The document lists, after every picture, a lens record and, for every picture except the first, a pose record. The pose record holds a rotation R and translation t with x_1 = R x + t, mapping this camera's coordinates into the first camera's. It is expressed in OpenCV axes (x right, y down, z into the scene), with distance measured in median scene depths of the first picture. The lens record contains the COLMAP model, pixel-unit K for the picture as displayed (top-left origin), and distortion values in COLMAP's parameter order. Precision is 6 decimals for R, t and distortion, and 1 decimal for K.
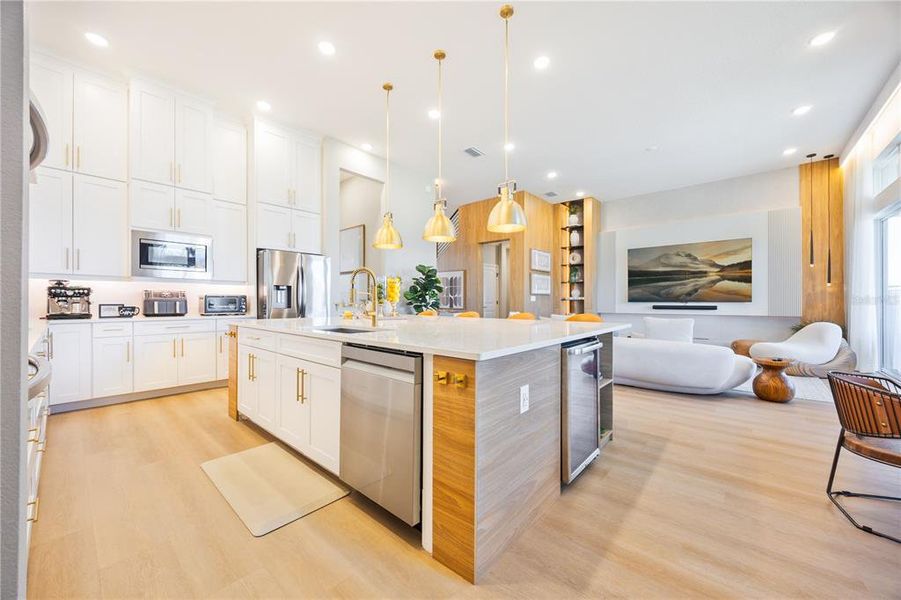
lens RADIAL K [[342.9, 0, 450.0], [0, 342.9, 298.5], [0, 0, 1]] dist [0.000704, 0.000054]
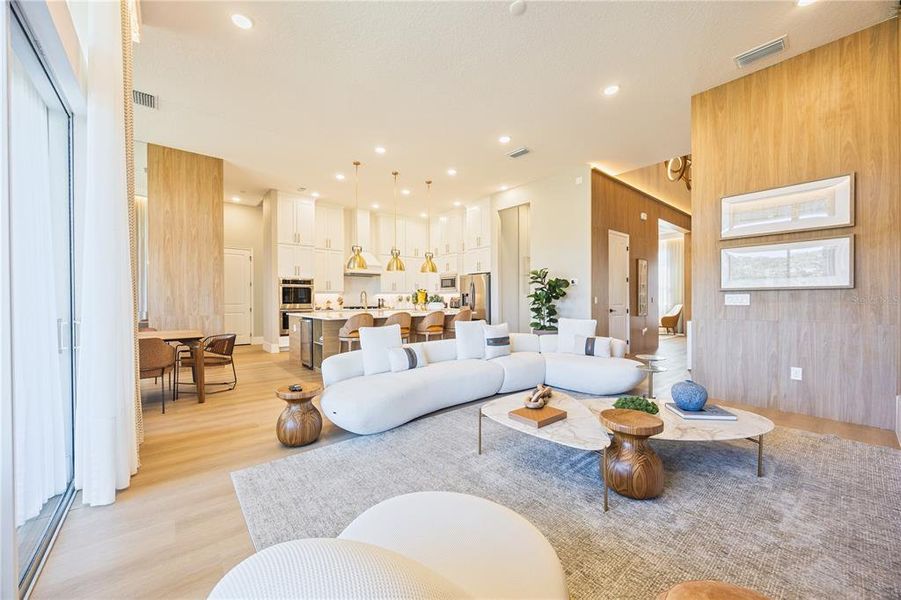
lens RADIAL K [[342.9, 0, 452.3], [0, 342.9, 303.1], [0, 0, 1]] dist [0.000704, 0.000054]
pose [[-0.160027, 0.007231, -0.987086, 0.909358], [0.002427, 0.999973, 0.006932, 0.000962], [0.987110, -0.001286, -0.160040, 0.810574]]
